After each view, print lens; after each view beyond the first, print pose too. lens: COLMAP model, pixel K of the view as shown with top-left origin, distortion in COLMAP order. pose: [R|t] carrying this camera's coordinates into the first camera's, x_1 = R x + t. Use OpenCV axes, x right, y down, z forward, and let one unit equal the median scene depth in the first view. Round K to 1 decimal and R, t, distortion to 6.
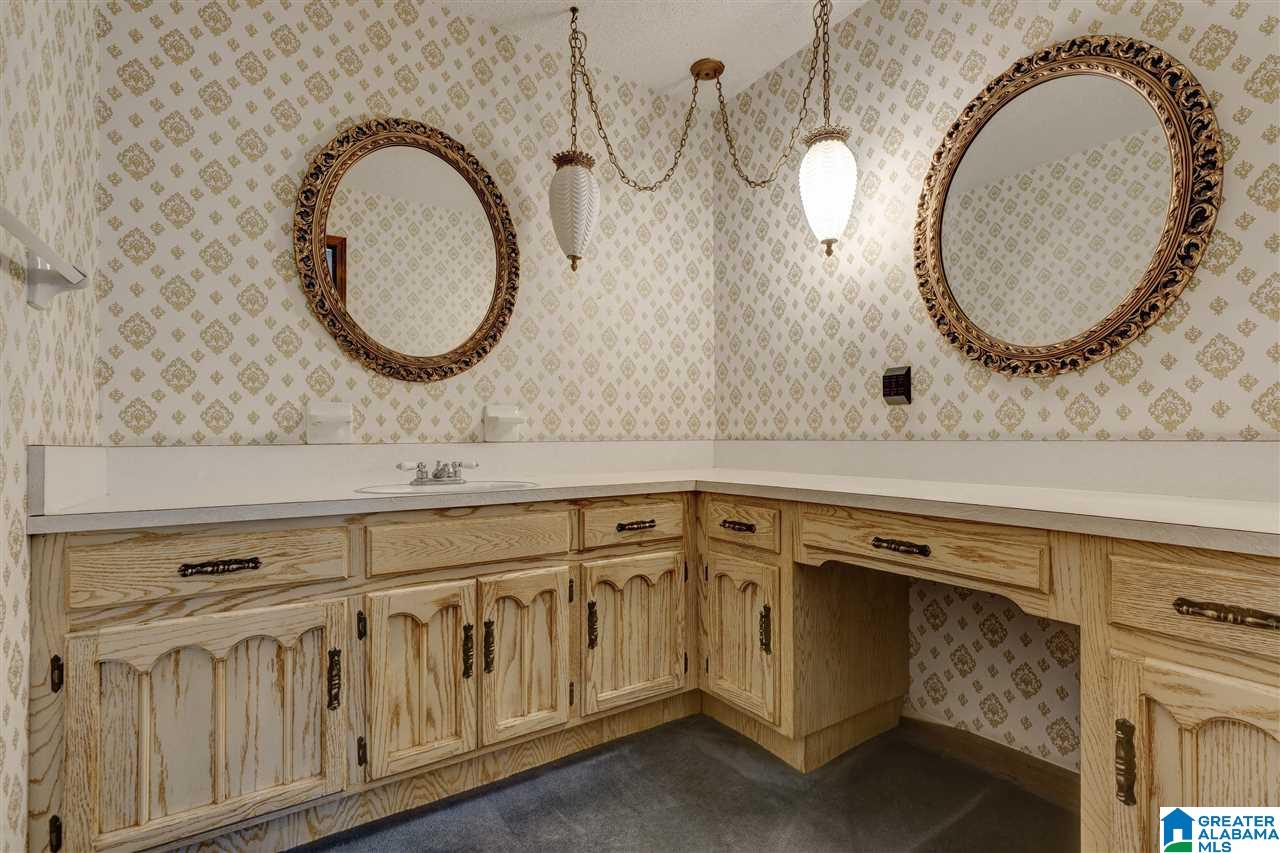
lens RADIAL K [[583.8, 0, 638.0], [0, 583.8, 428.2], [0, 0, 1]] dist [-0.002320, 0.001724]
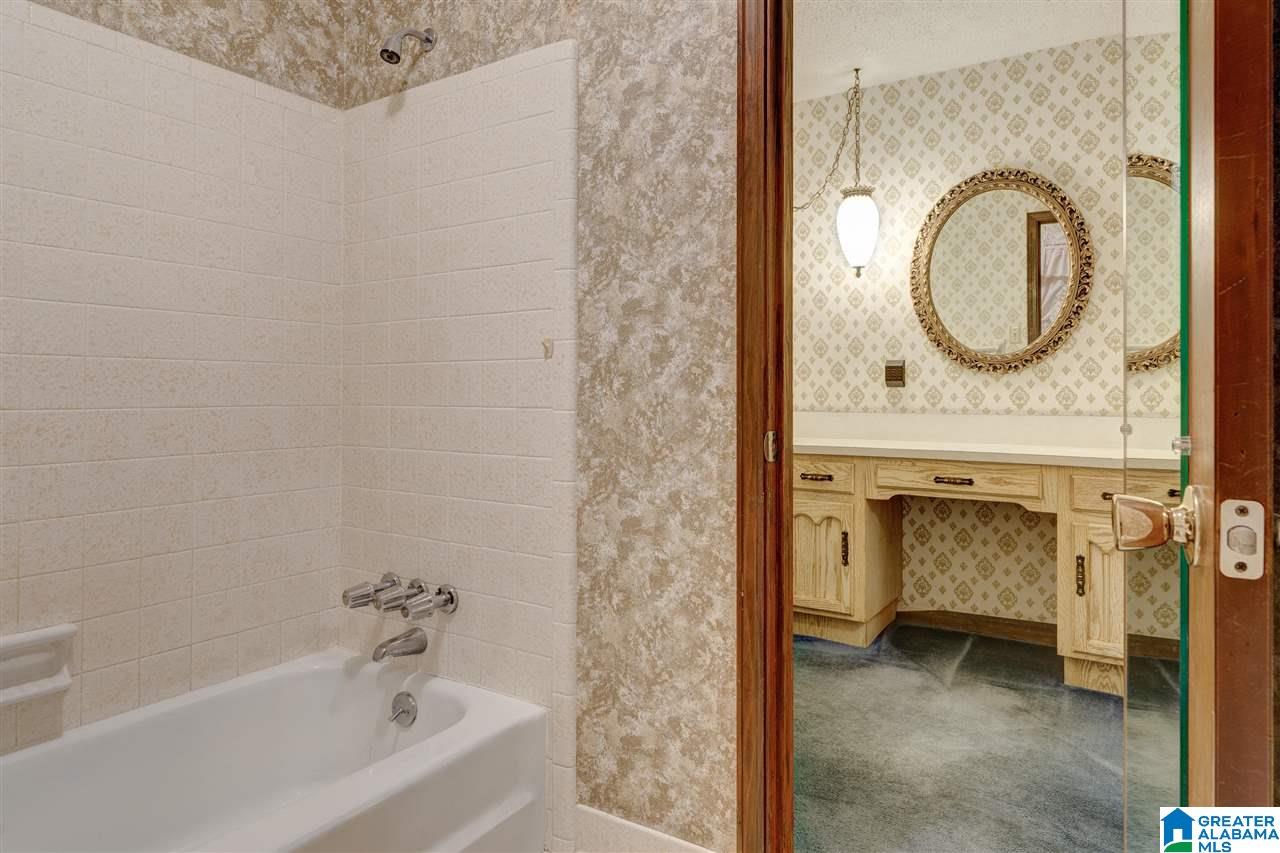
lens RADIAL K [[775.1, 0, 630.8], [0, 775.1, 376.7], [0, 0, 1]] dist [0.008644, -0.002014]
pose [[0.923045, 0.013127, 0.384468, -1.014387], [-0.011541, 0.999913, -0.006432, -0.054958], [-0.384519, 0.001500, 0.923116, -0.553074]]
